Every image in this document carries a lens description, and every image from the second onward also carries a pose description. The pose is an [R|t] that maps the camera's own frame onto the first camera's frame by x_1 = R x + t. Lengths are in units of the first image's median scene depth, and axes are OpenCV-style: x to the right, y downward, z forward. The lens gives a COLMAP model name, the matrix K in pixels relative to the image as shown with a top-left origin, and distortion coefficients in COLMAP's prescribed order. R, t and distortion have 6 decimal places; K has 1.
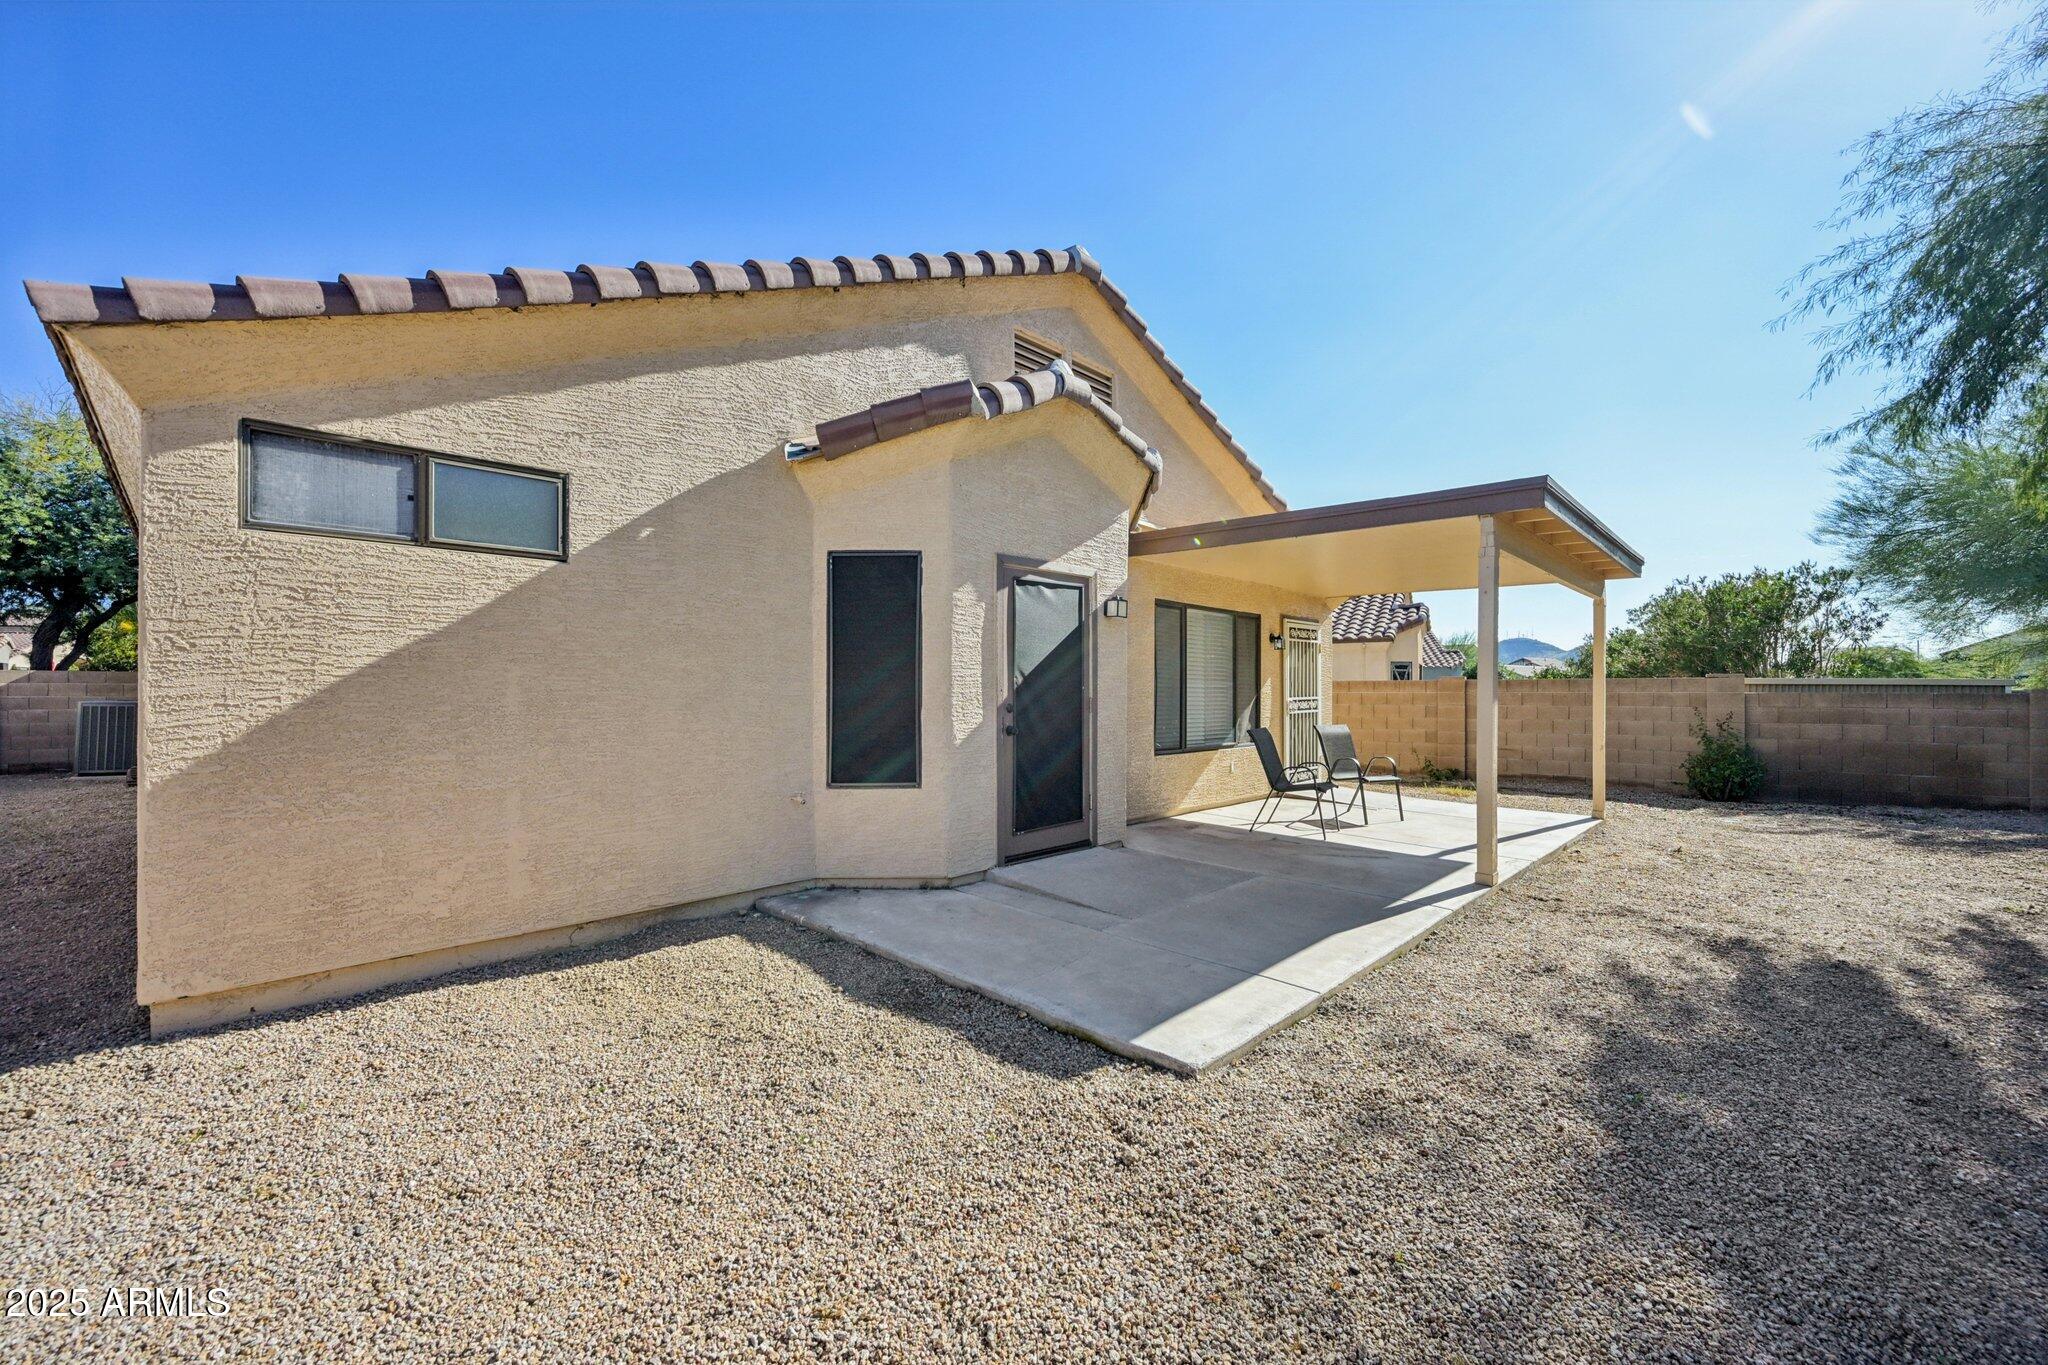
lens RADIAL K [[799.6, 0, 1018.4], [0, 799.6, 688.0], [0, 0, 1]] dist [-0.002174, 0.000221]
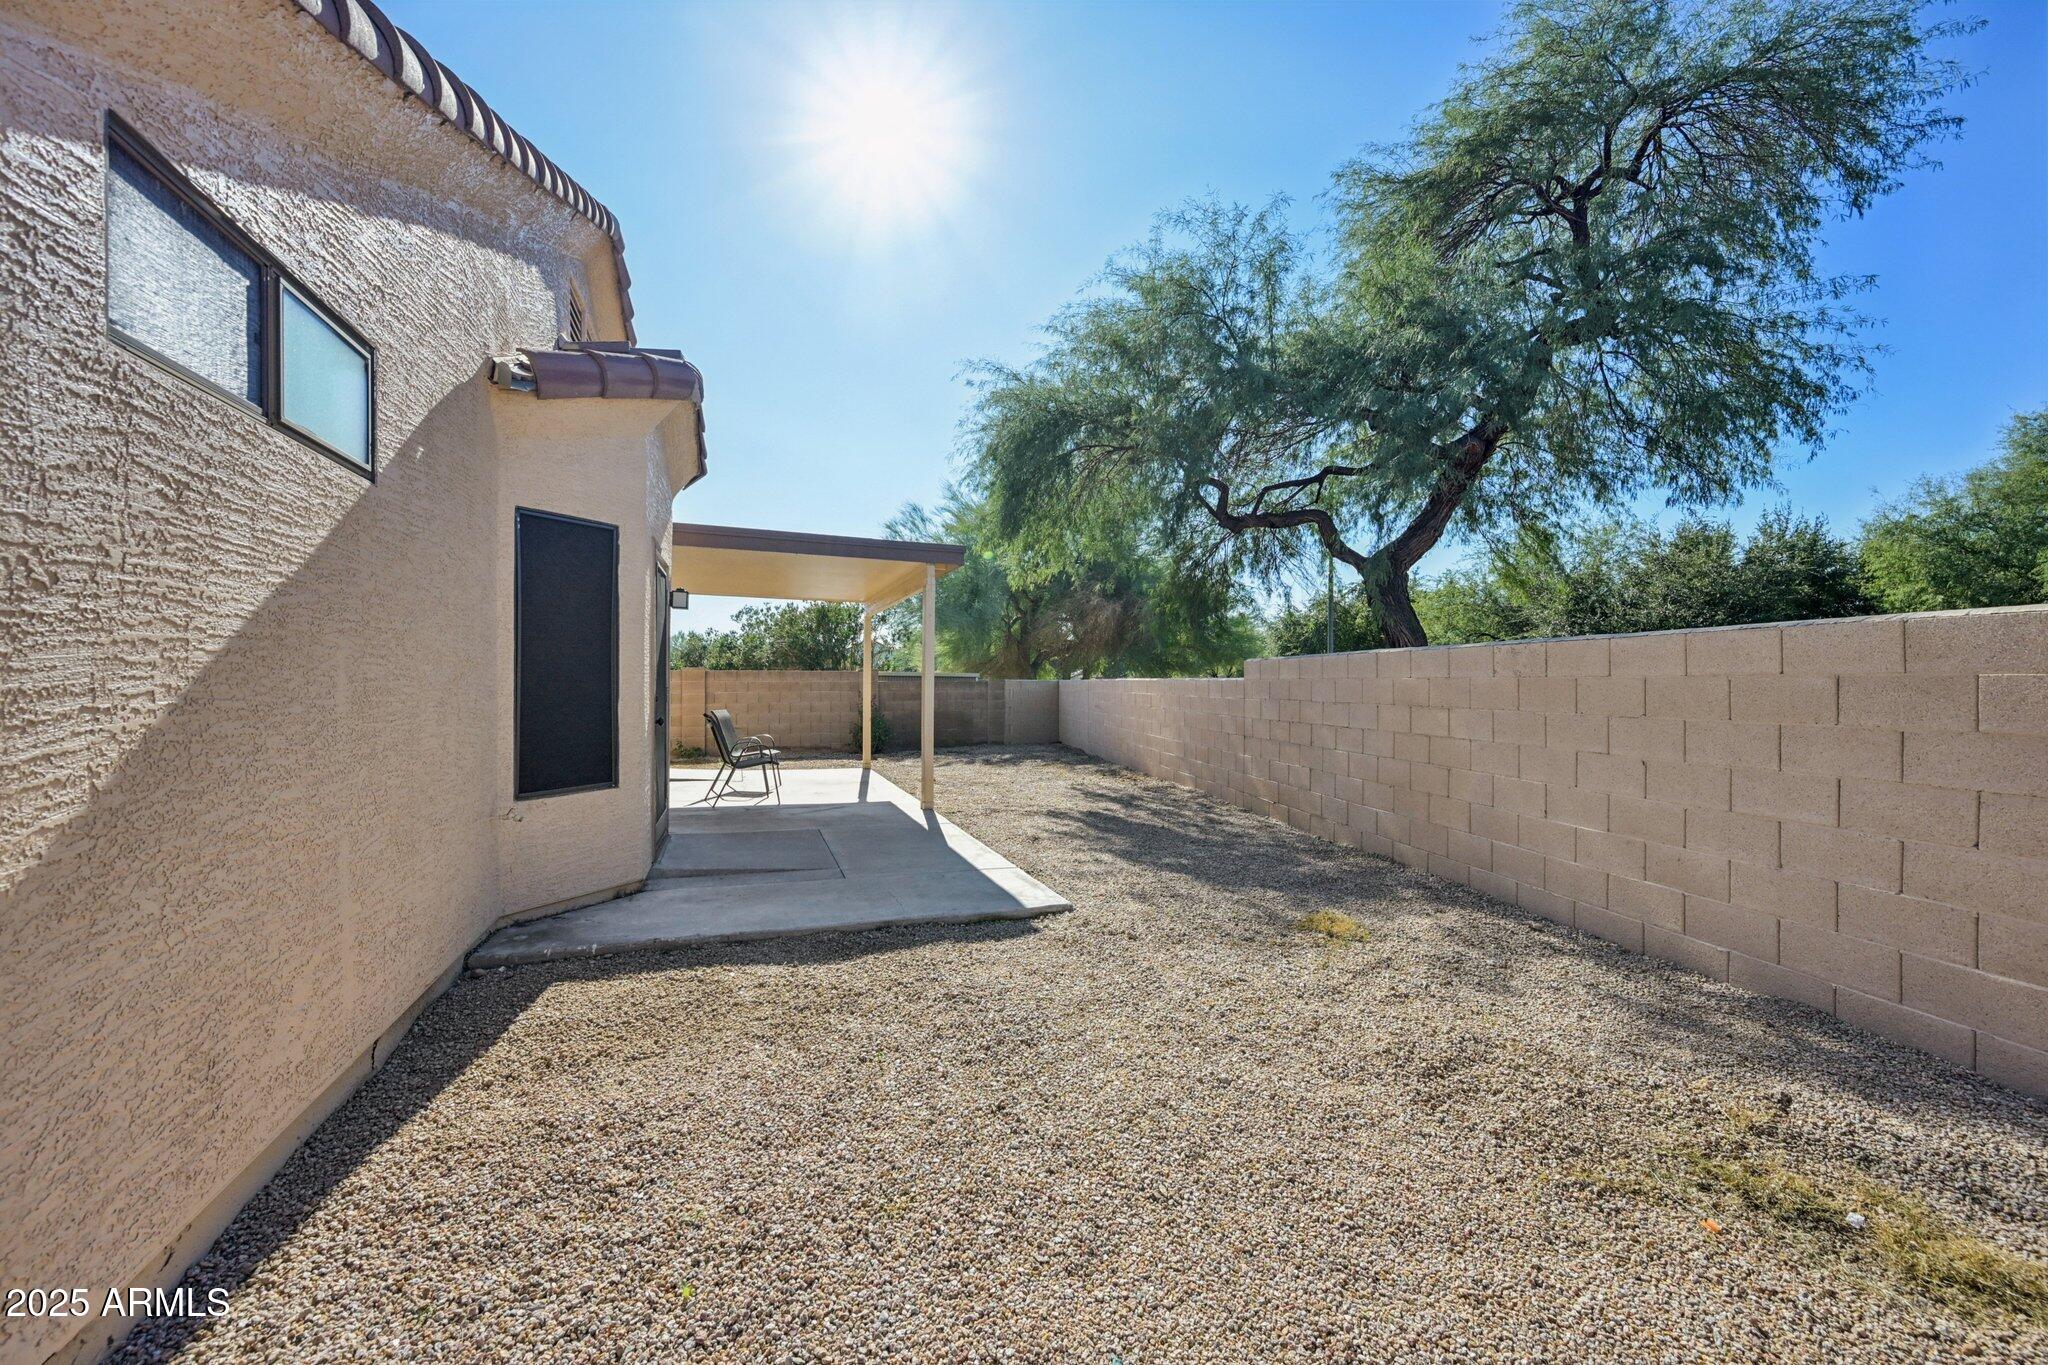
lens RADIAL K [[799.6, 0, 1018.4], [0, 799.6, 688.0], [0, 0, 1]] dist [-0.002174, 0.000221]
pose [[0.453613, -0.009609, 0.891147, -0.920585], [-0.001738, 0.999930, 0.011667, 0.001552], [-0.891197, -0.006841, 0.453565, 0.236412]]
